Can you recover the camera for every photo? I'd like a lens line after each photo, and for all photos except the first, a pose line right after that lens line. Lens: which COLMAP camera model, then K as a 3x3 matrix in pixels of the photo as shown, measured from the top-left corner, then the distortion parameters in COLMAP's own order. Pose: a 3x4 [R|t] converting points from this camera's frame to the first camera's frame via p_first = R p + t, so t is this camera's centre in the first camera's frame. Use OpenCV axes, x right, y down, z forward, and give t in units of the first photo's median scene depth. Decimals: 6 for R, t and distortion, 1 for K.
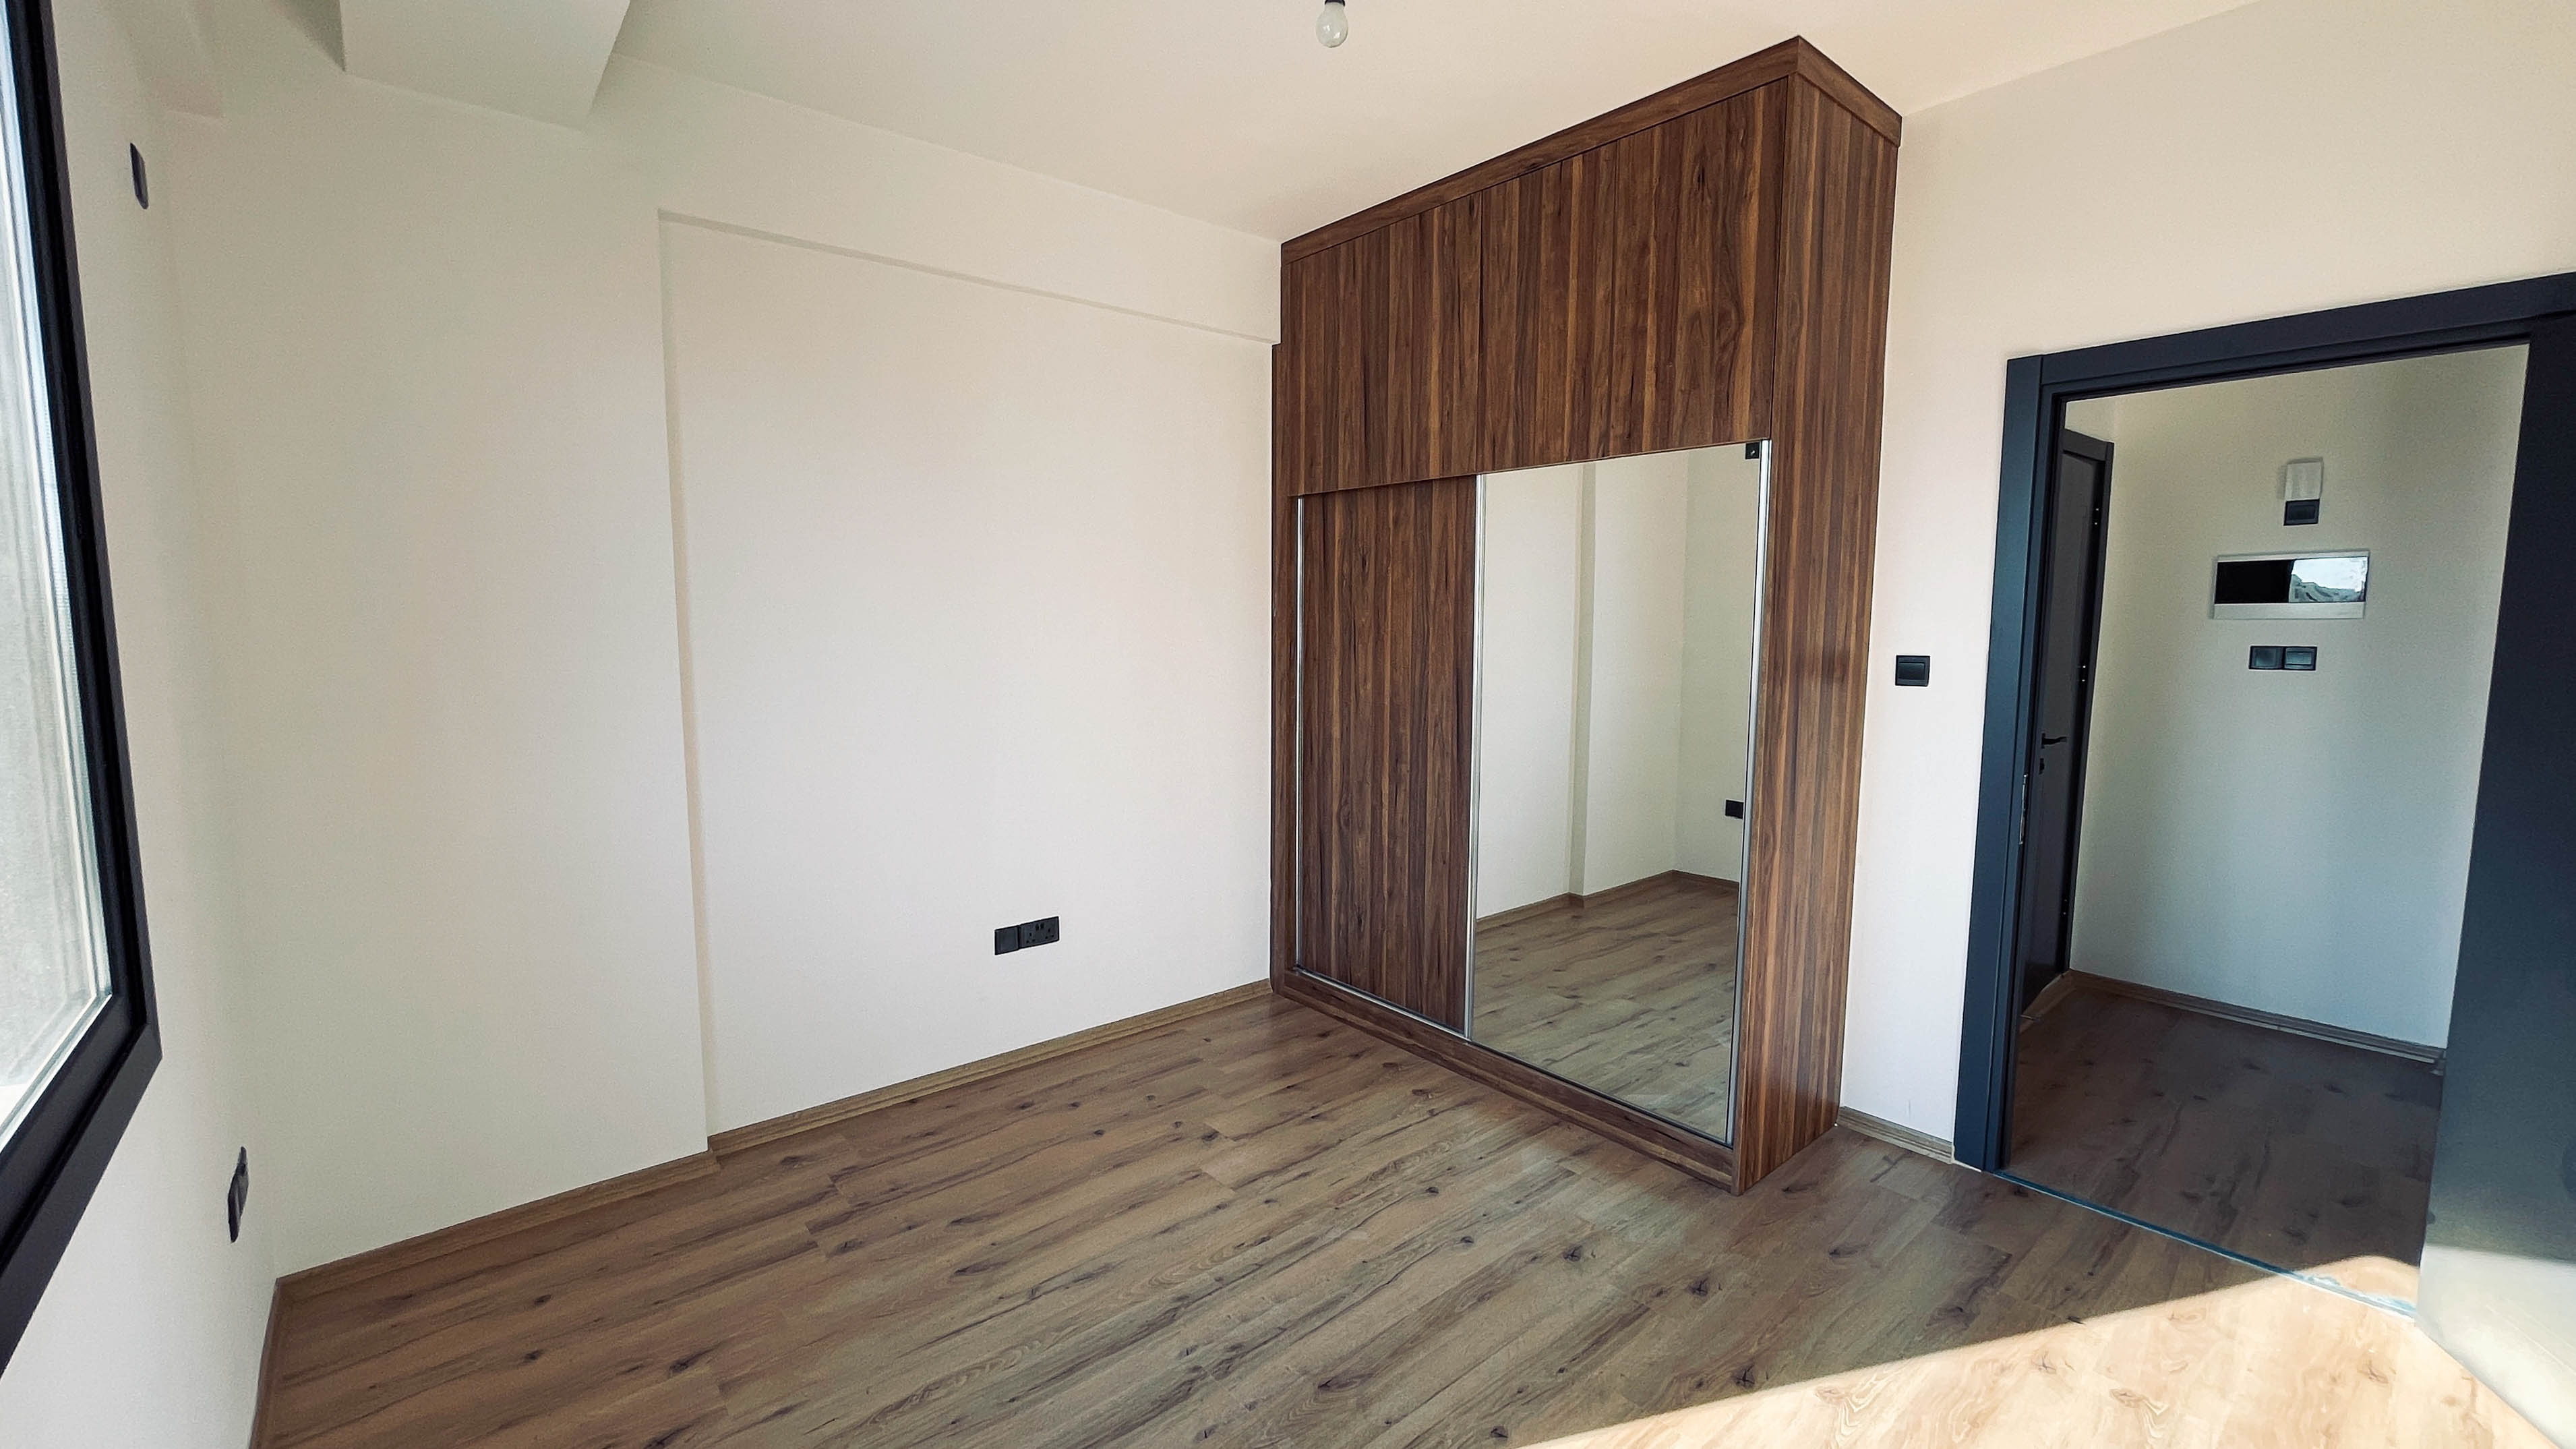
lens RADIAL K [[1065.5, 0, 1275.1], [0, 1065.5, 710.2], [0, 0, 1]] dist [-0.000208, 0.000362]
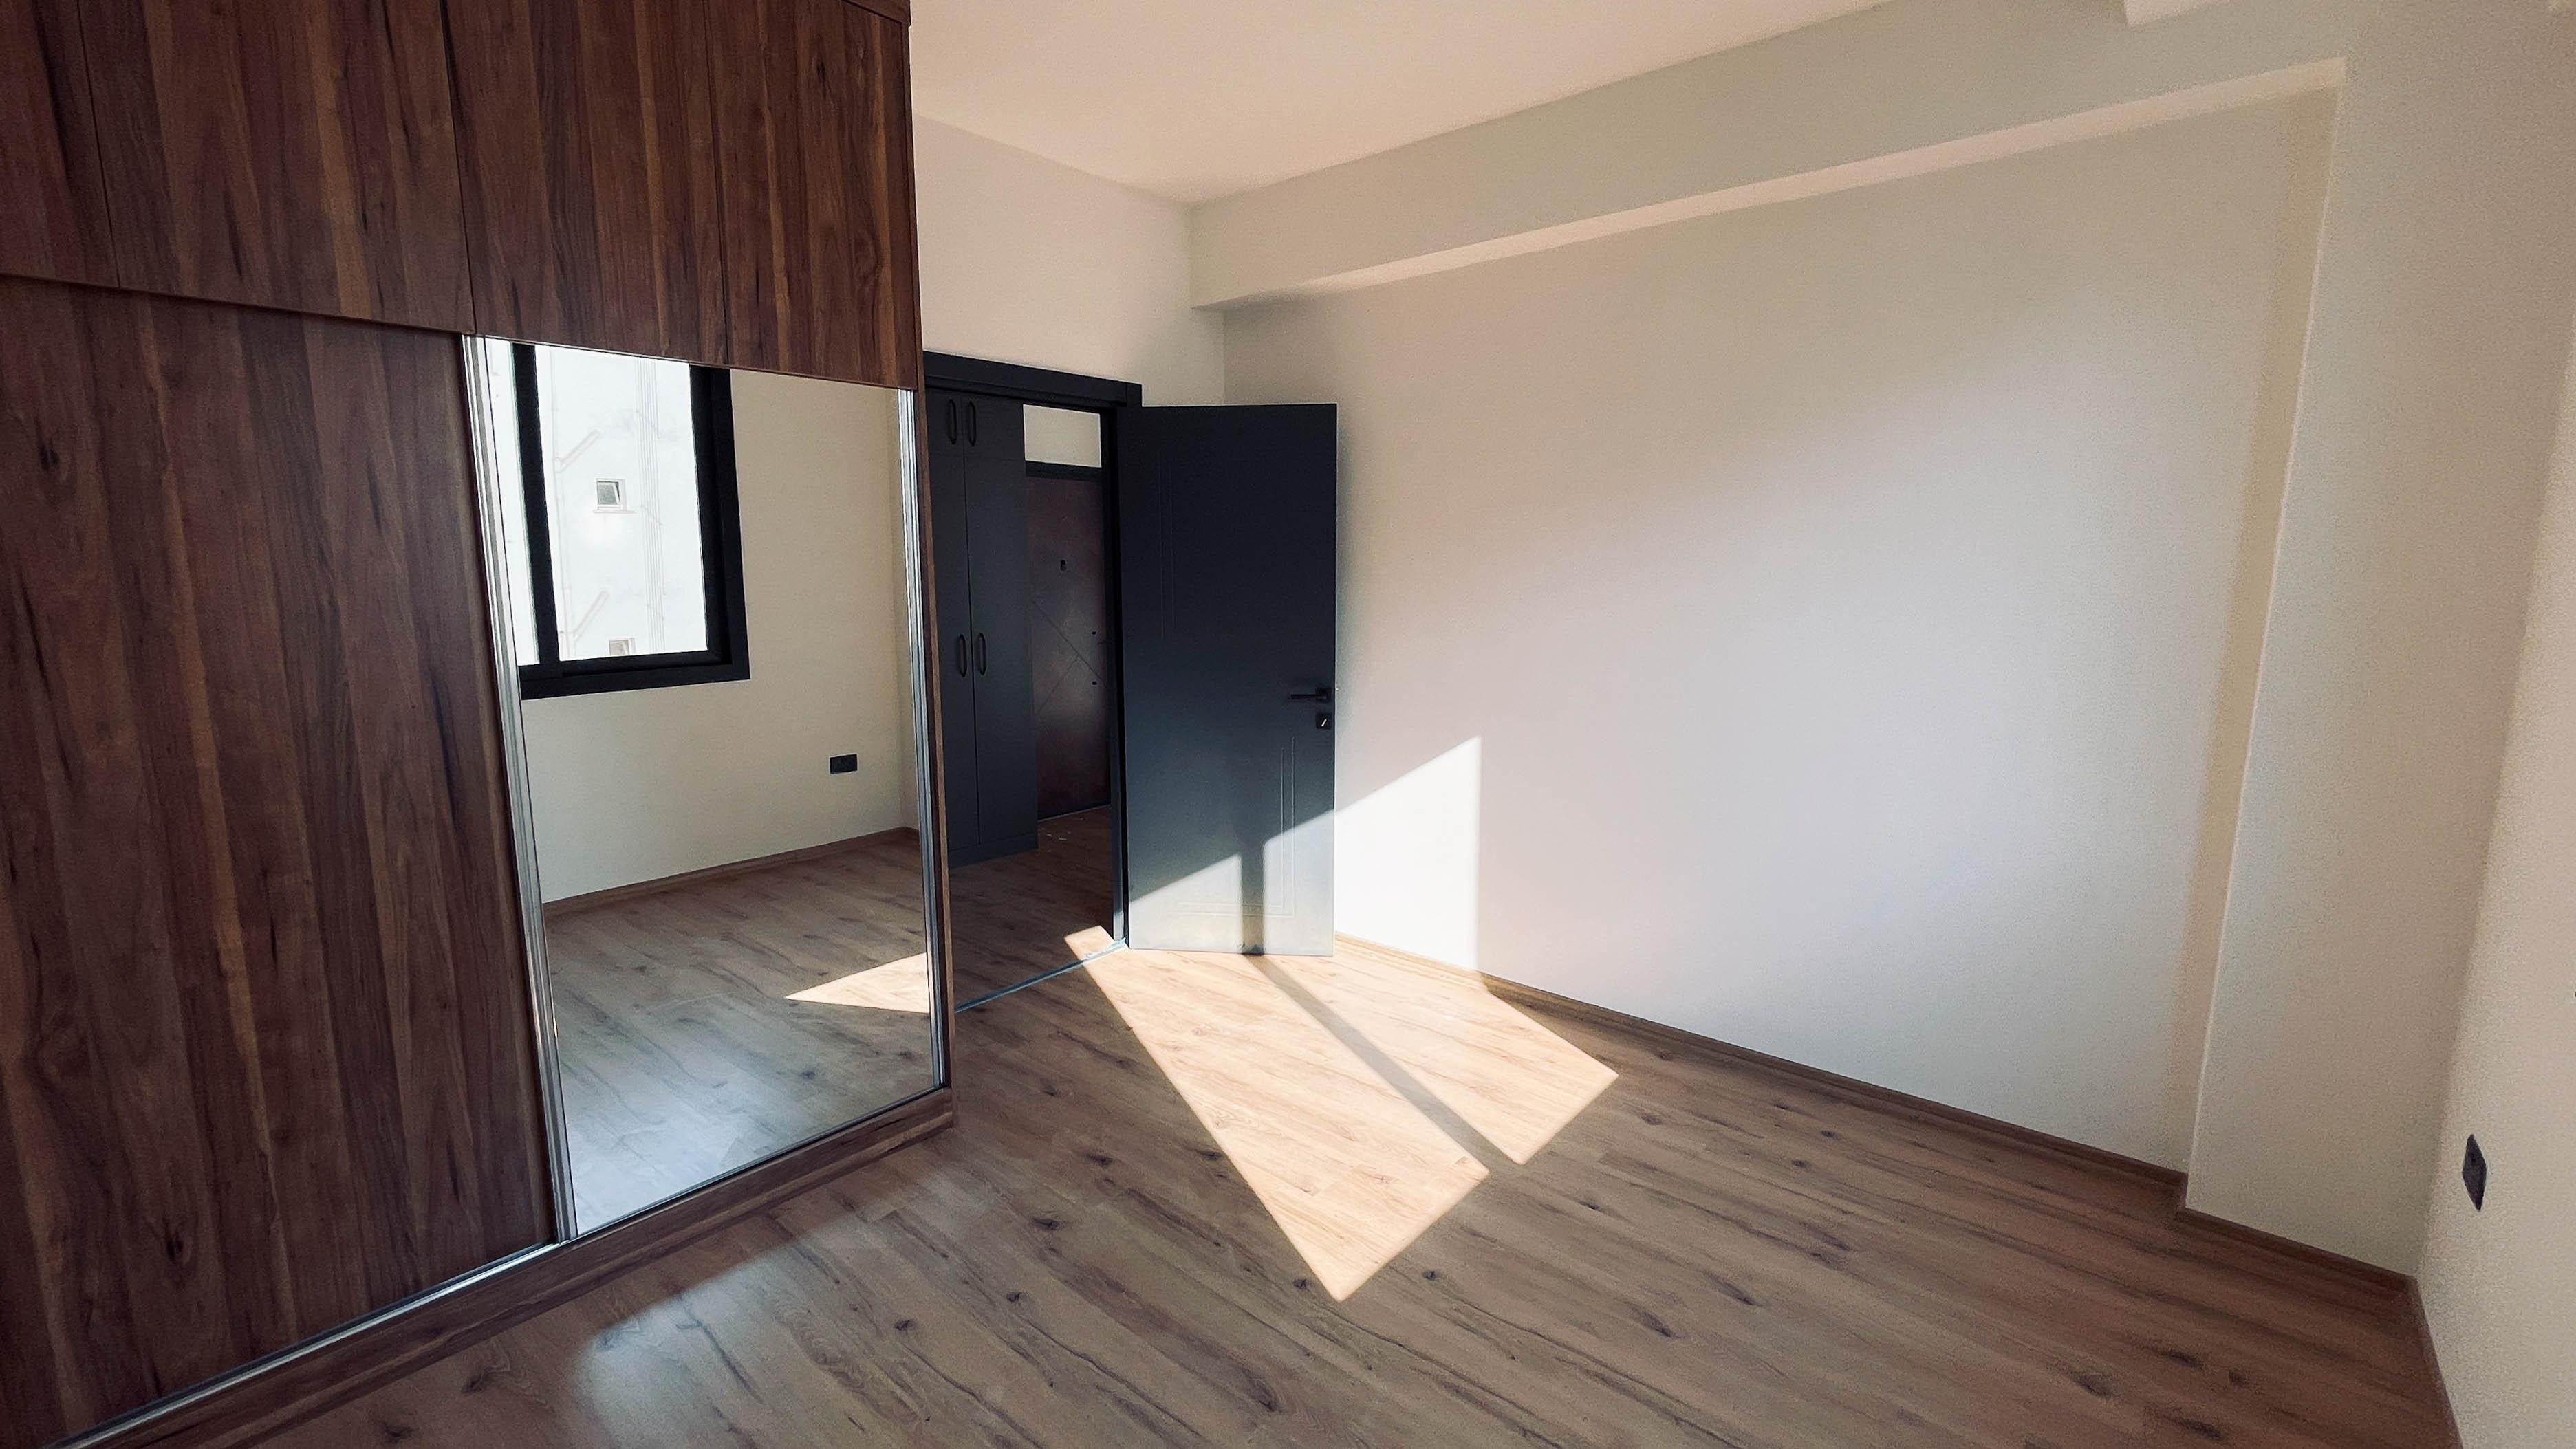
lens RADIAL K [[1065.3, 0, 1275.1], [0, 1065.3, 710.2], [0, 0, 1]] dist [-0.000208, 0.000362]
pose [[-0.161398, -0.143342, 0.976424, -0.570594], [0.100307, 0.981889, 0.160724, -0.078543], [-0.981779, 0.123882, -0.144097, 0.781914]]
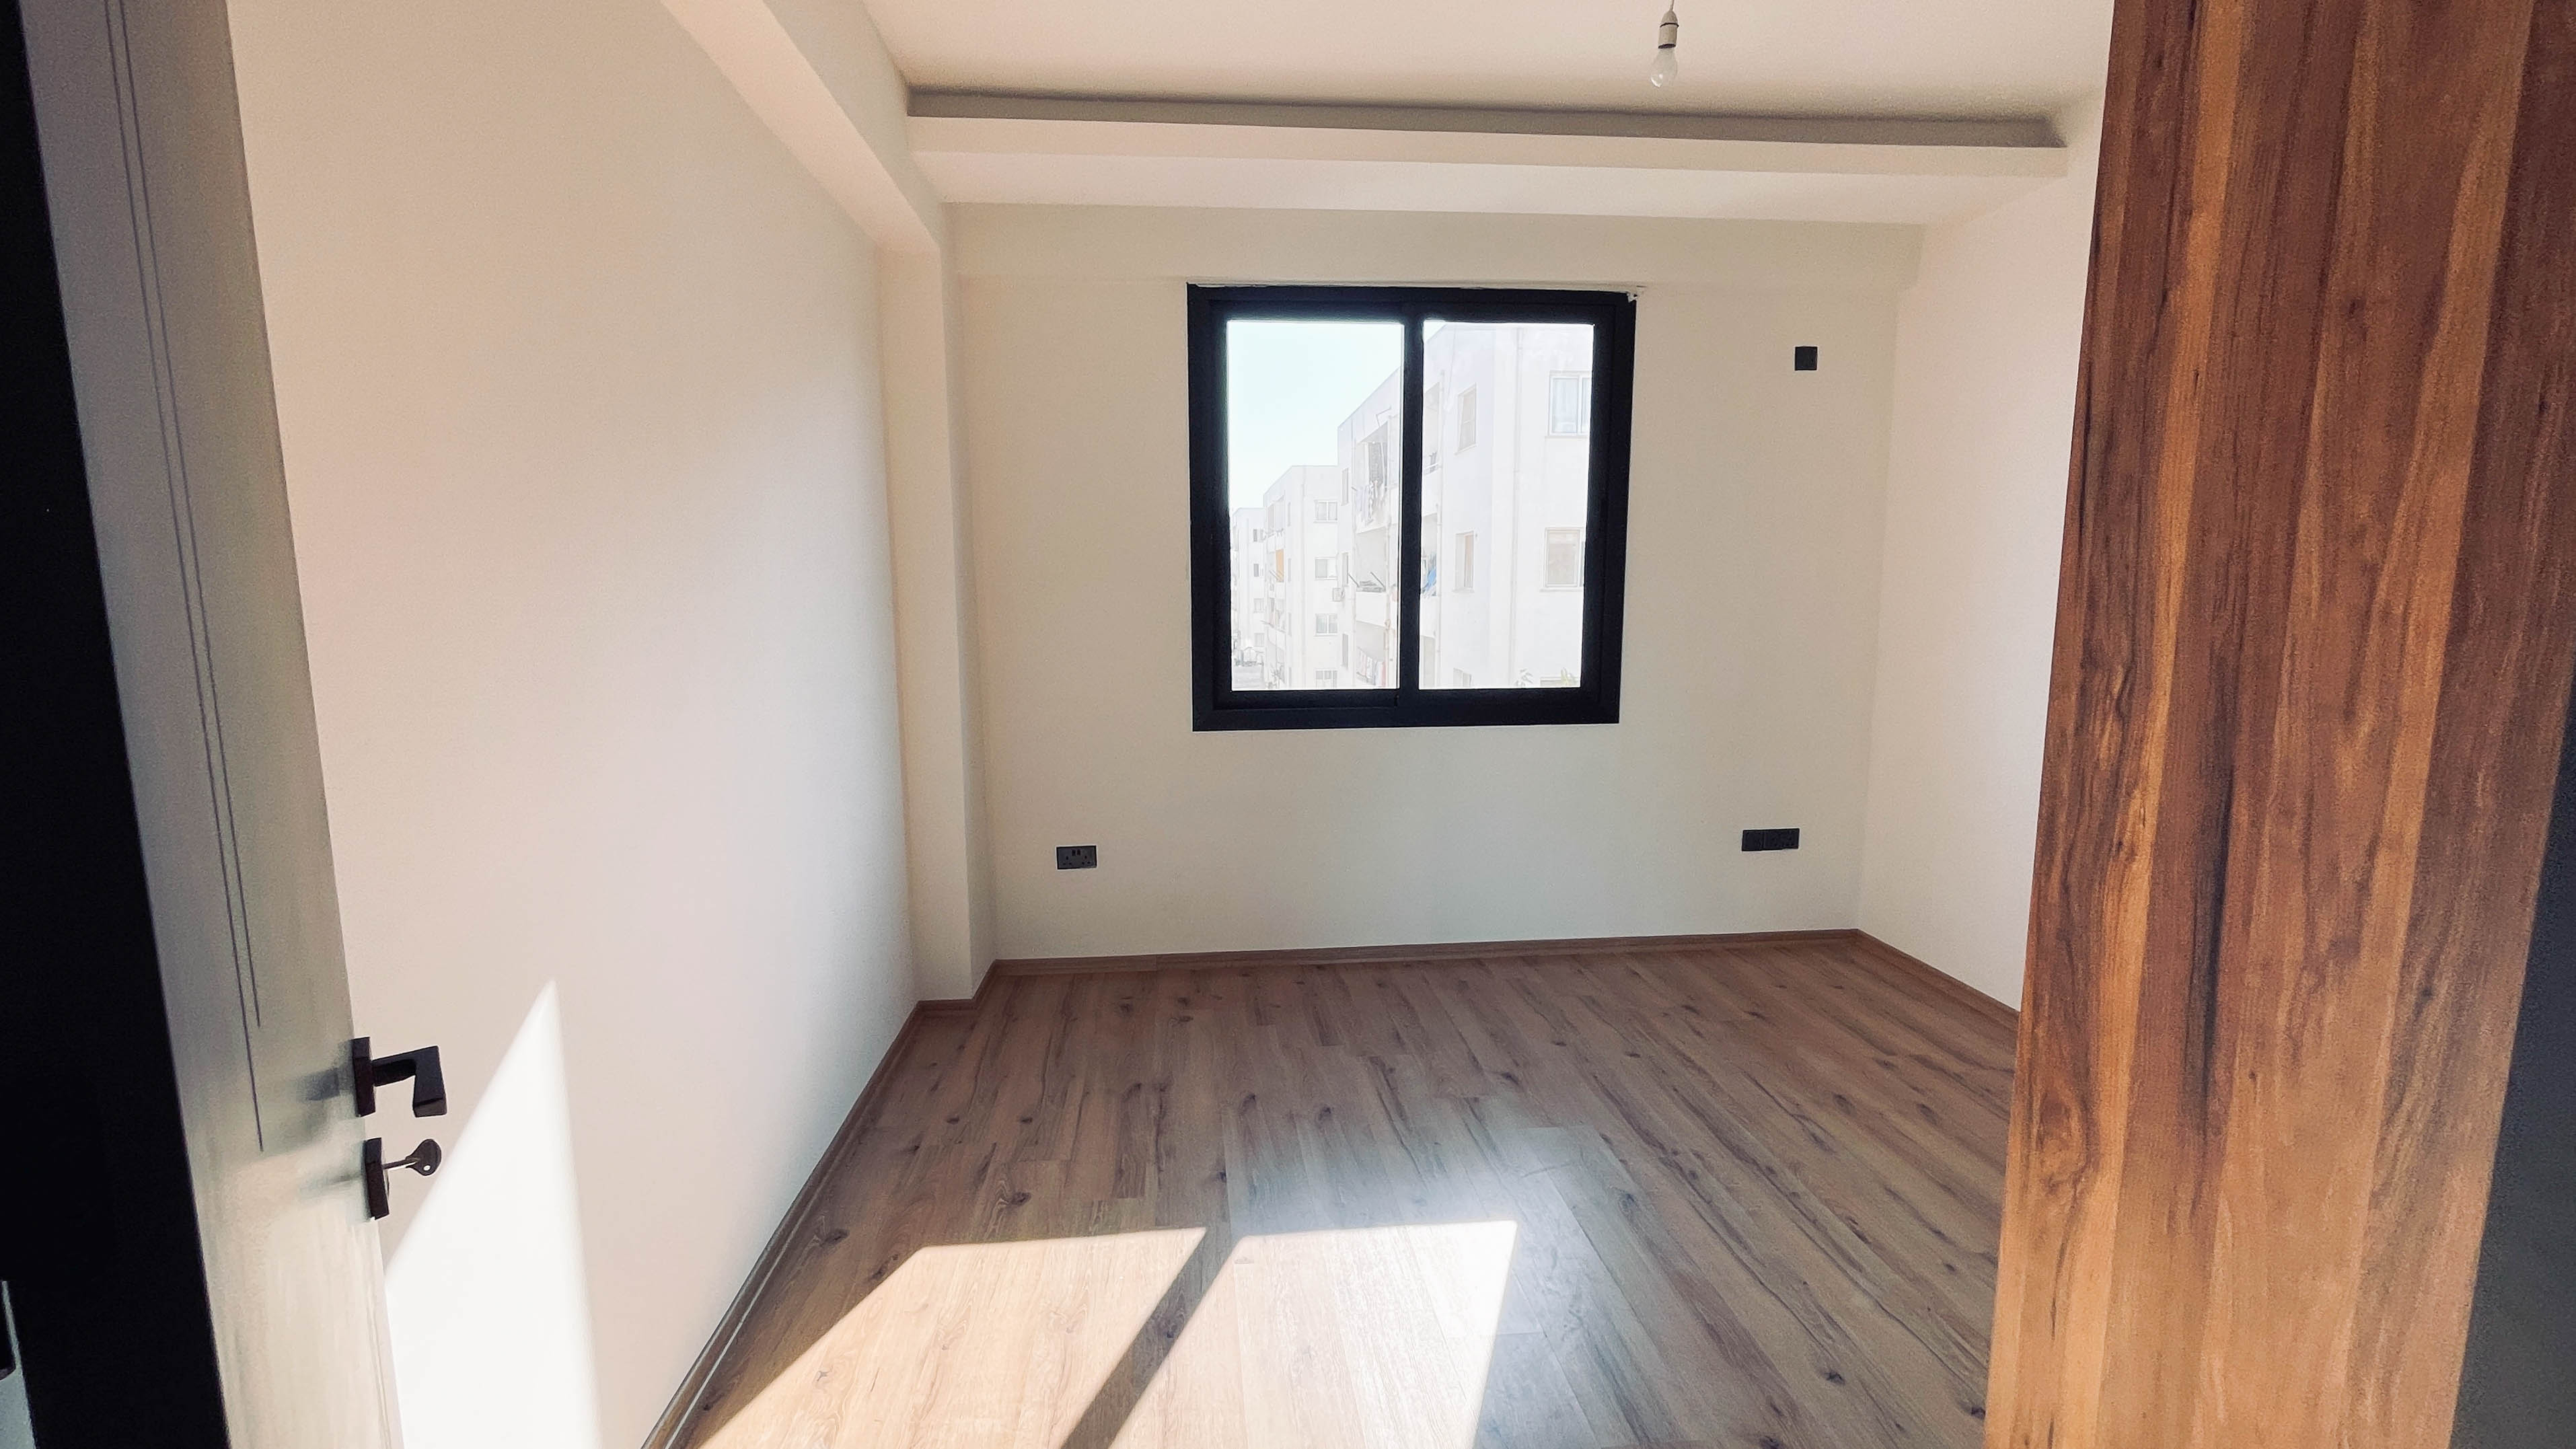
lens RADIAL K [[1044.8, 0, 1259.9], [0, 1044.8, 719.4], [0, 0, 1]] dist [-0.000389, -0.000051]
pose [[-0.581408, 0.107662, -0.806457, 0.882594], [-0.077876, 0.979291, 0.186880, -0.063528], [0.809876, 0.171457, -0.560984, 0.915660]]
